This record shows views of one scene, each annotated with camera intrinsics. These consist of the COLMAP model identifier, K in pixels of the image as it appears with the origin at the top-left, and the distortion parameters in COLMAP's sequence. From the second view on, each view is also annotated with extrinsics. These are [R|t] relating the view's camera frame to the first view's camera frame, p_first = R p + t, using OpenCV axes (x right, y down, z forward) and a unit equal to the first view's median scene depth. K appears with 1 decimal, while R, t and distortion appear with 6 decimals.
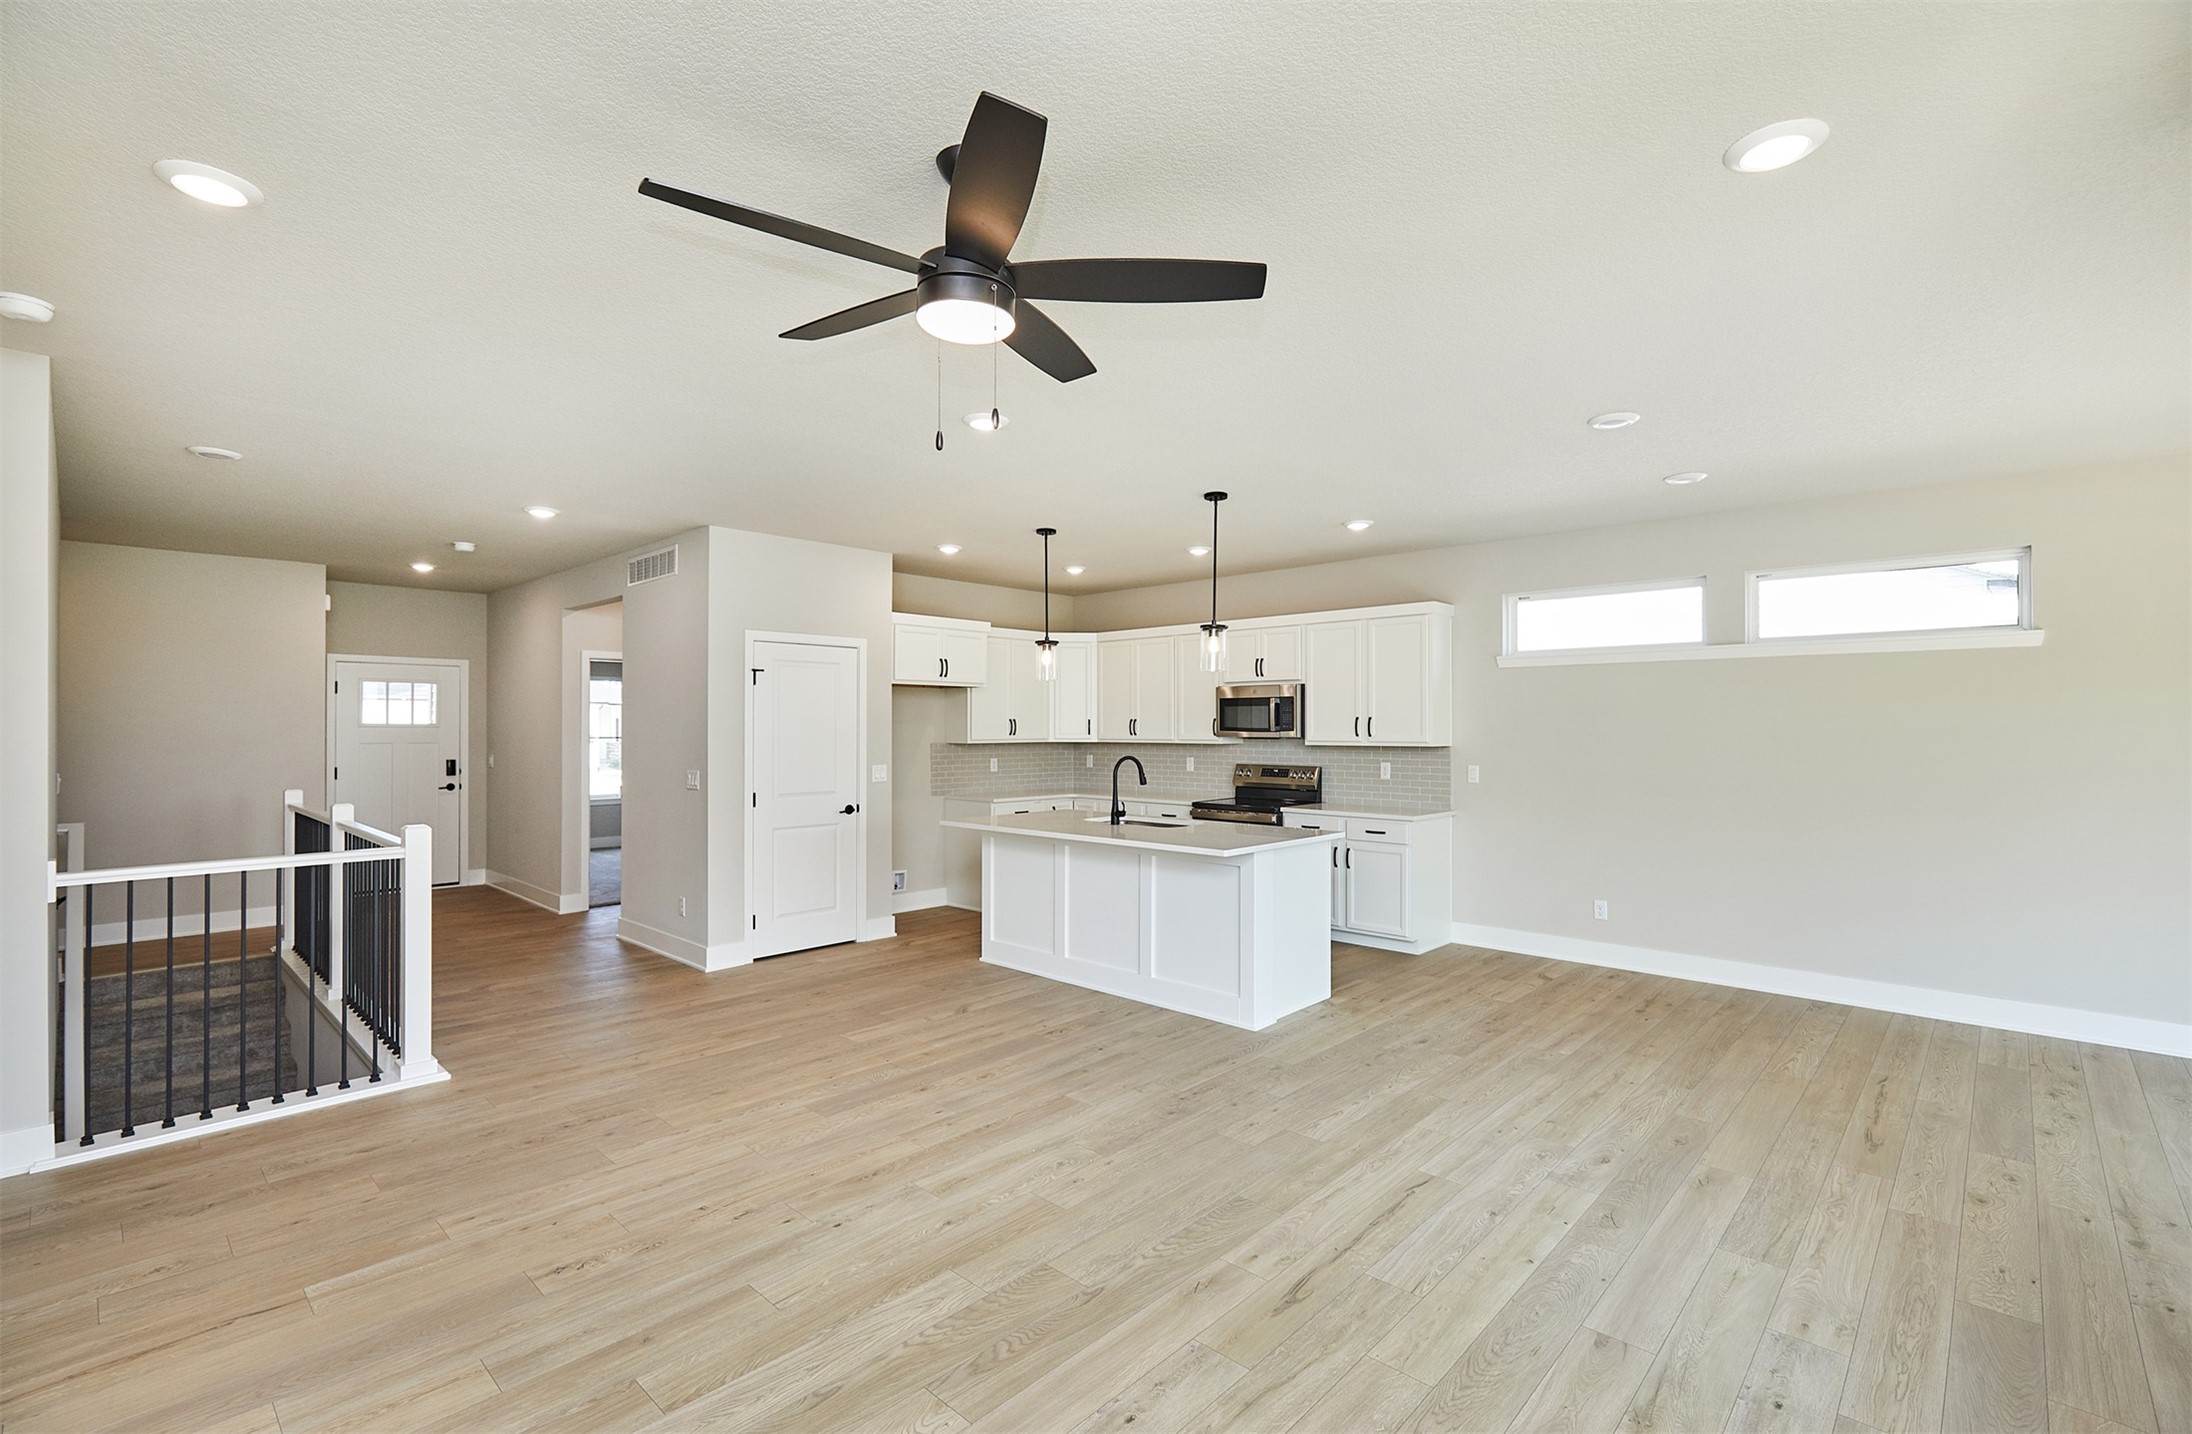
lens RADIAL K [[958.7, 0, 1113.5], [0, 958.7, 721.9], [0, 0, 1]] dist [0.003764, 0.000453]
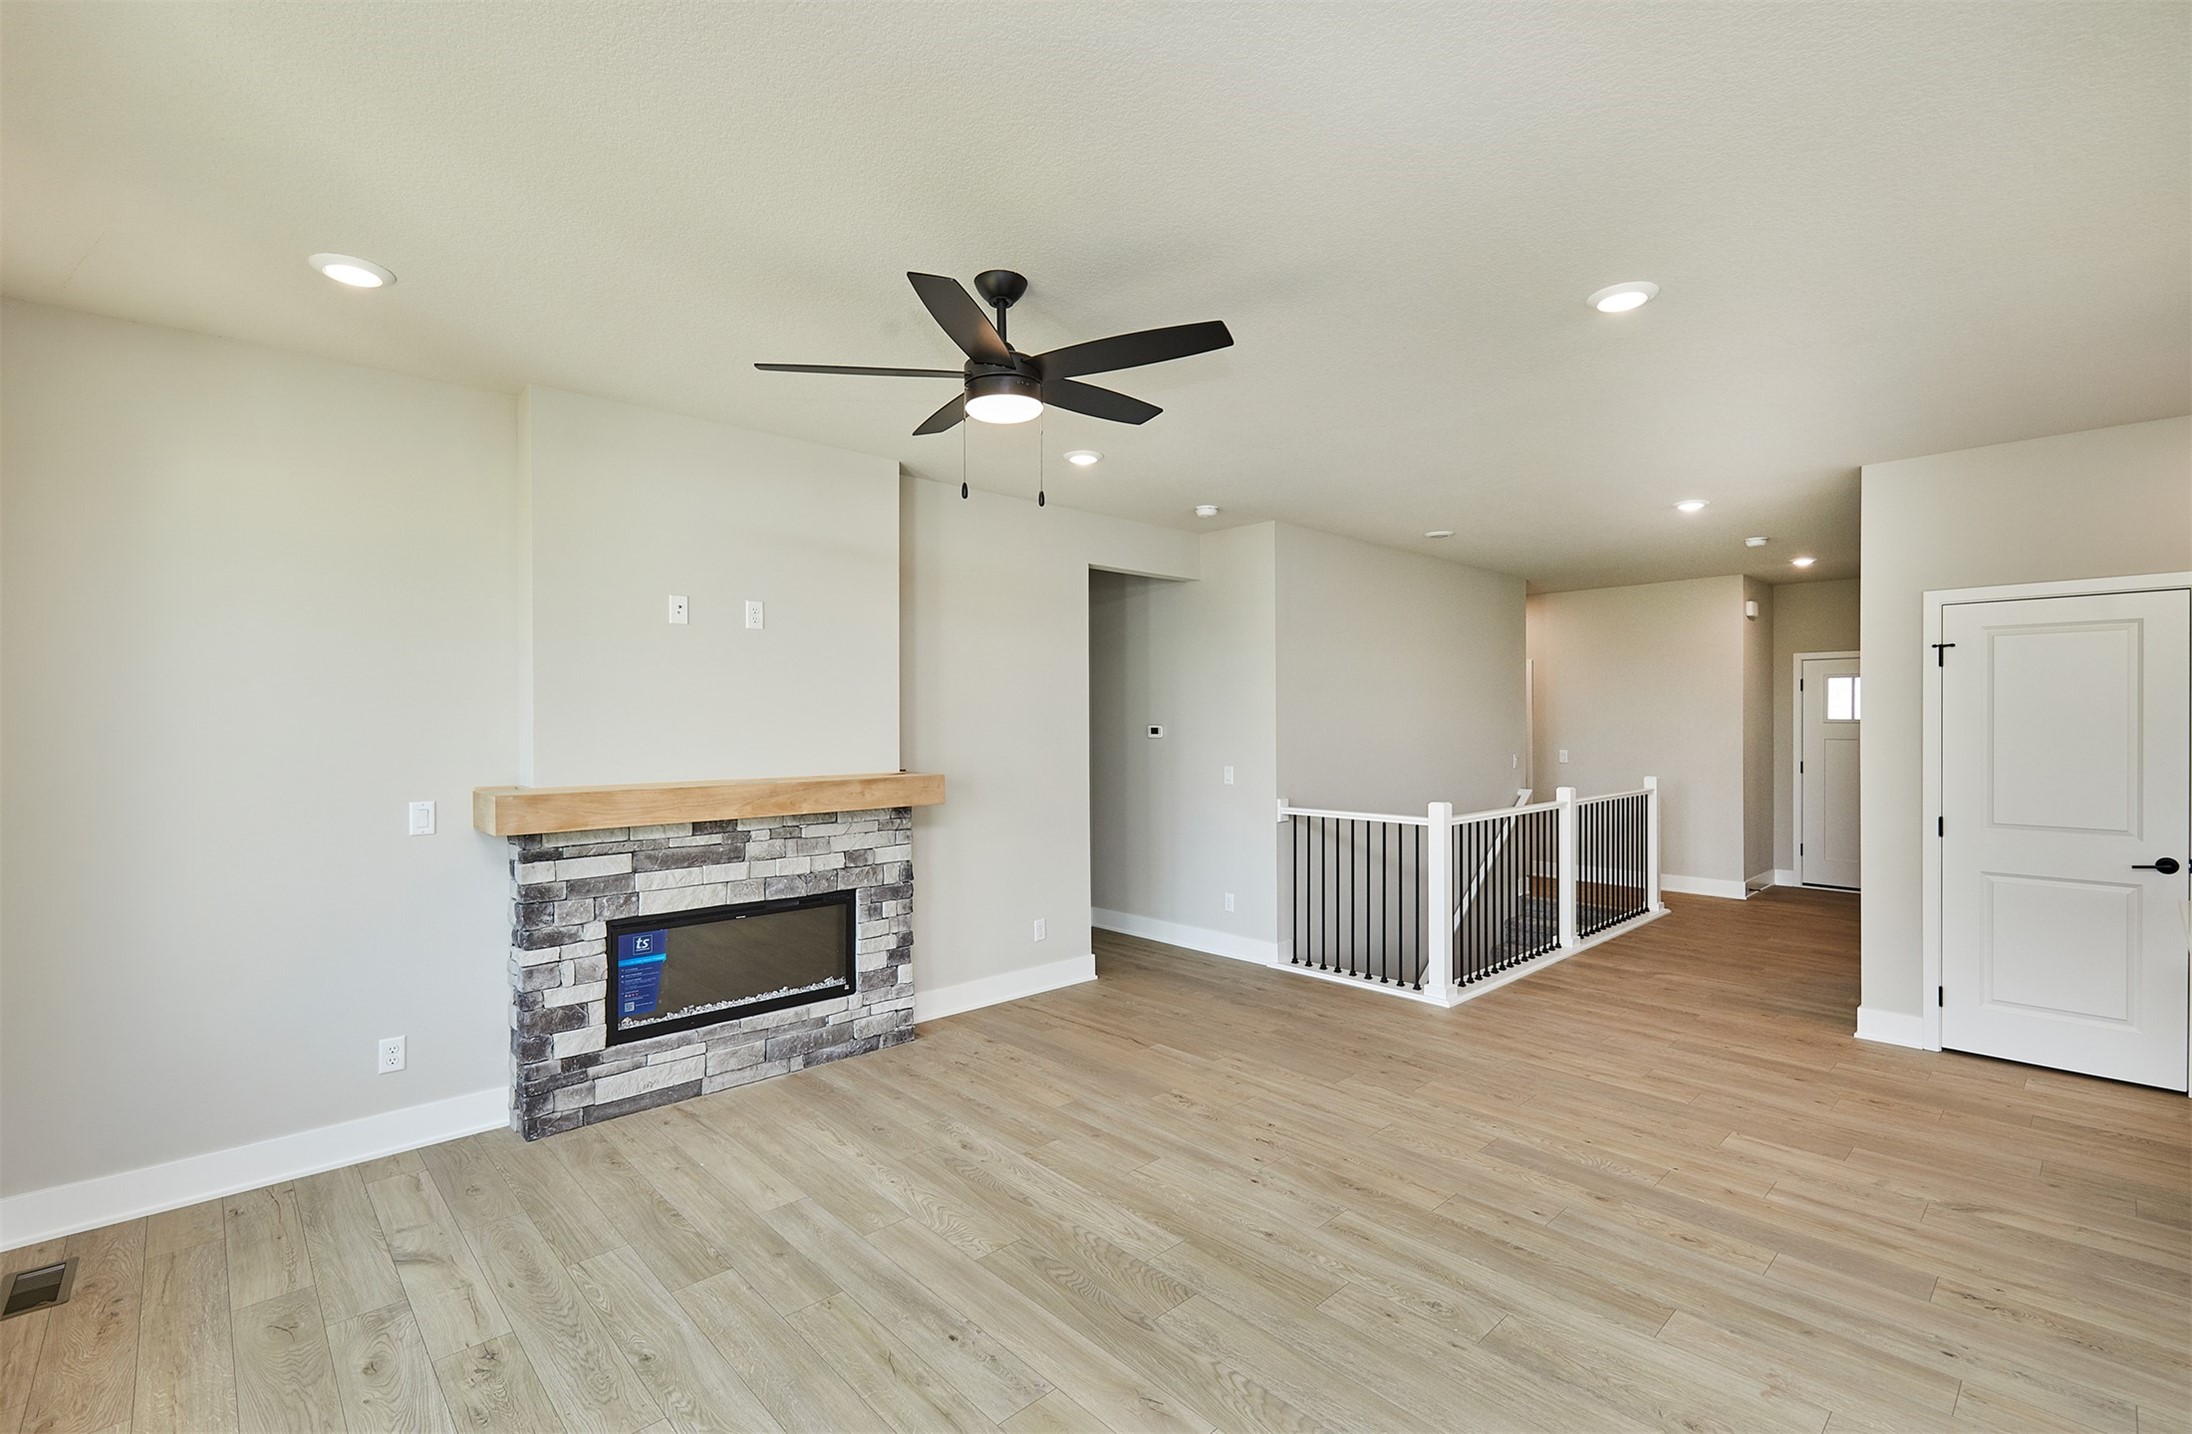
lens RADIAL K [[958.7, 0, 1106.3], [0, 958.7, 724.0], [0, 0, 1]] dist [0.003764, 0.000453]
pose [[-0.061529, 0.001234, -0.998105, 0.430168], [0.007967, 0.999968, 0.000745, -0.000784], [0.998073, -0.007906, -0.061537, 0.473531]]
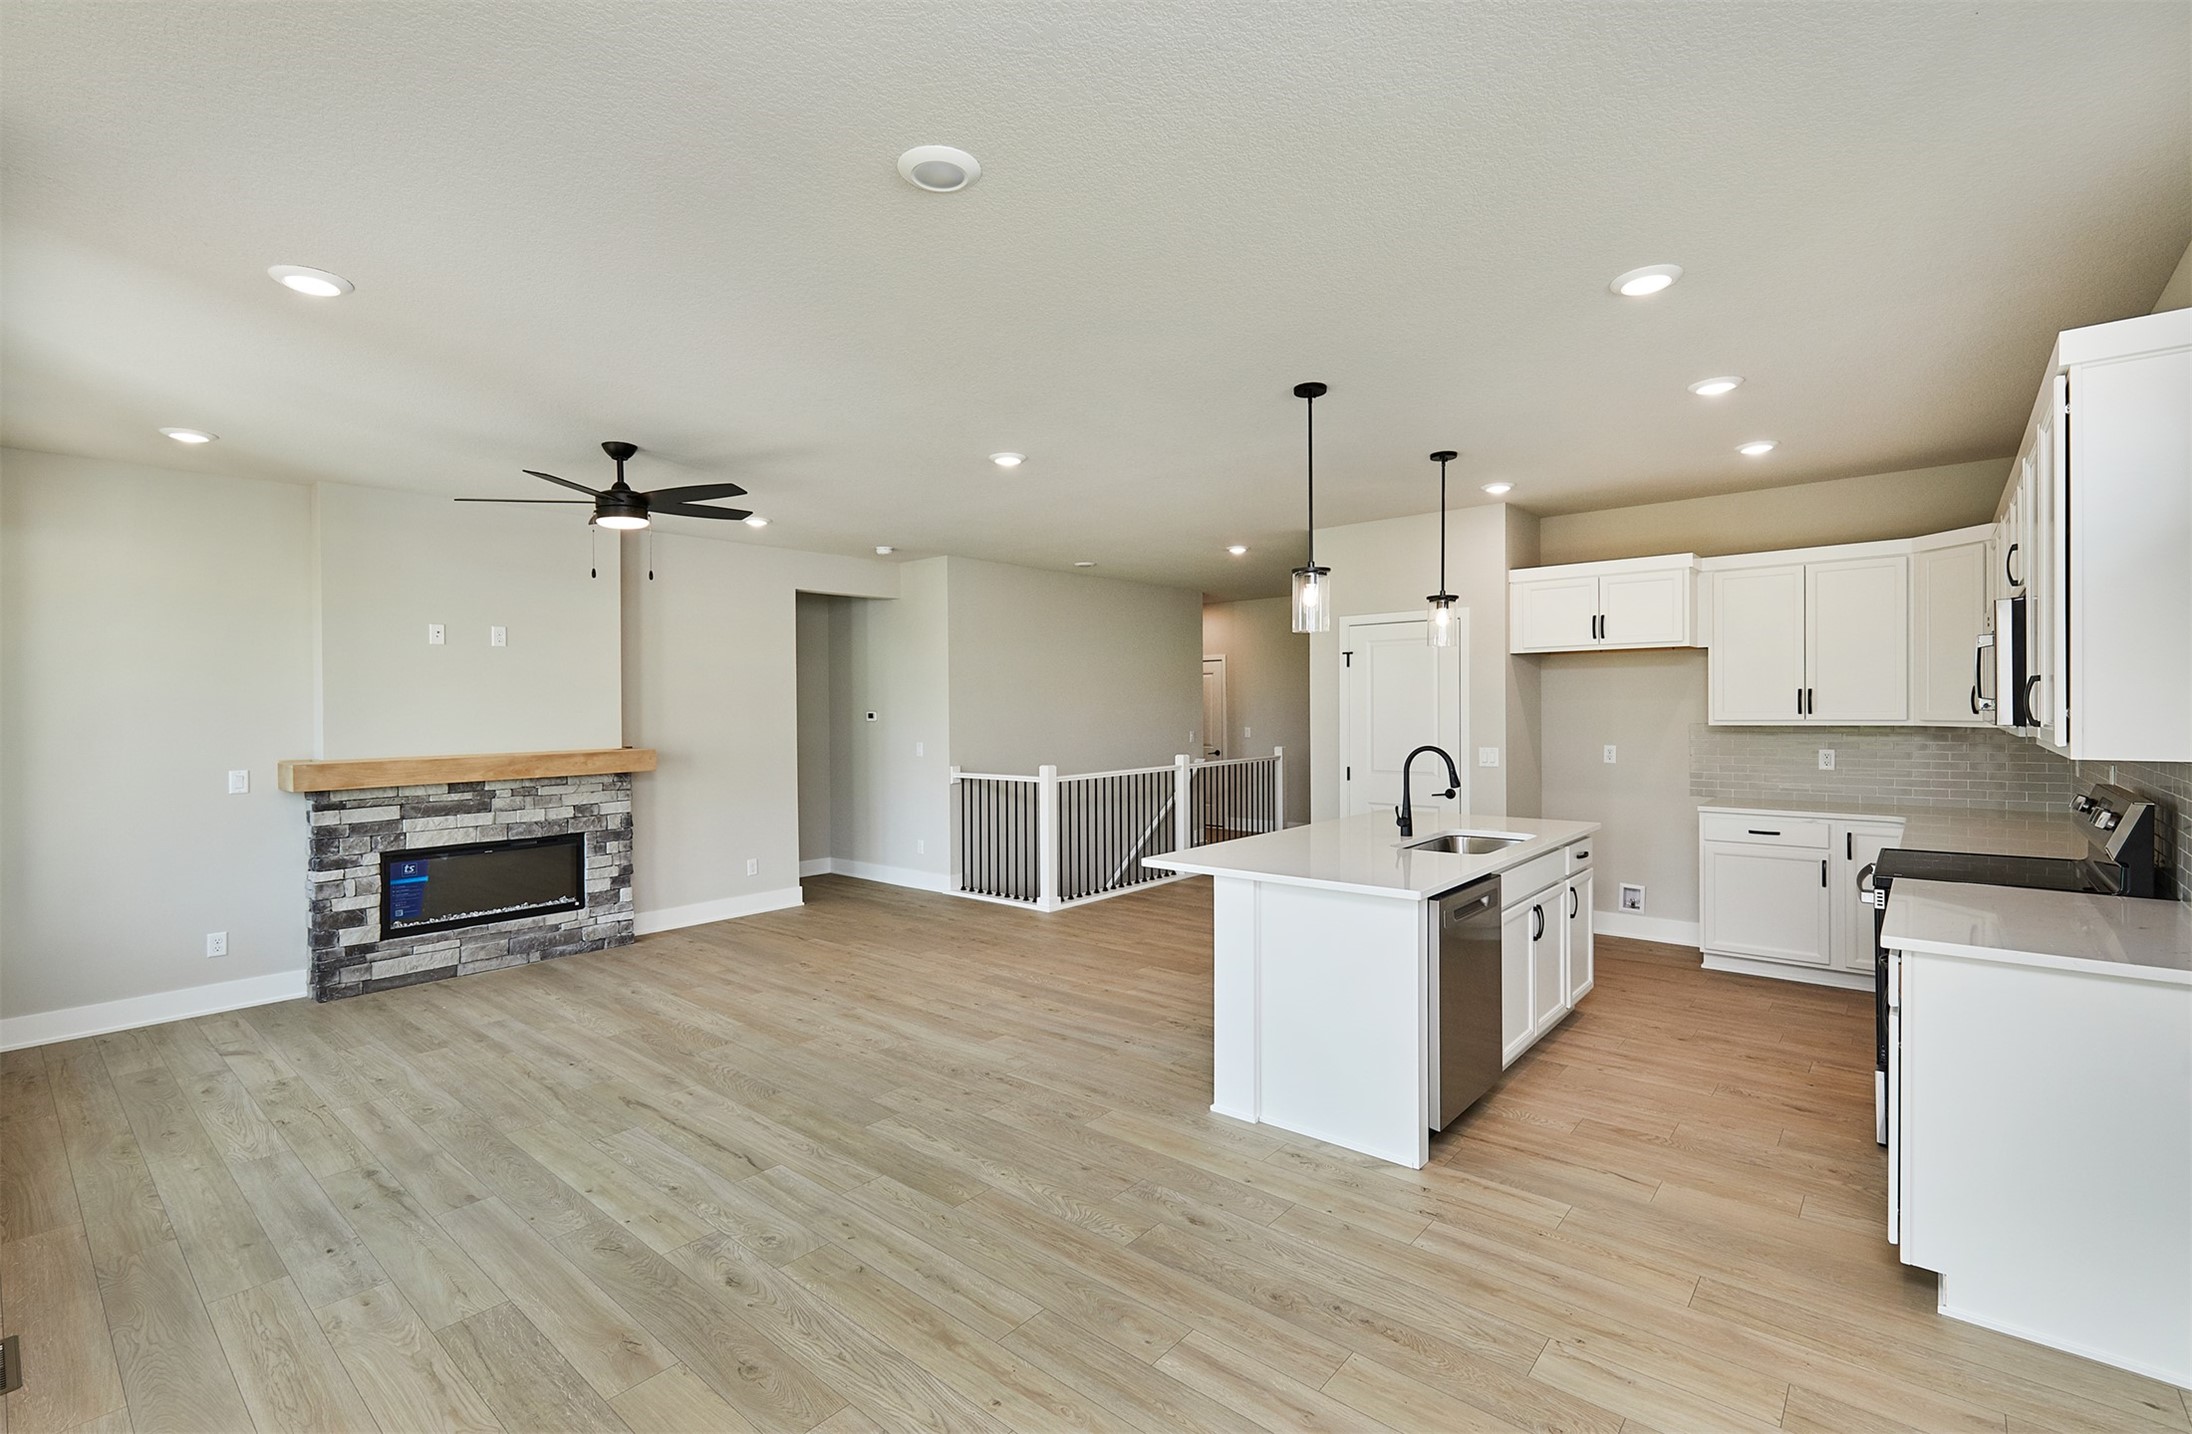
lens RADIAL K [[958.7, 0, 1103.9], [0, 958.7, 703.4], [0, 0, 1]] dist [0.003764, 0.000453]
pose [[0.047804, -0.004017, -0.998849, 0.777711], [0.018130, 0.999831, -0.003153, 0.001089], [0.998692, -0.017959, 0.047869, 0.761466]]
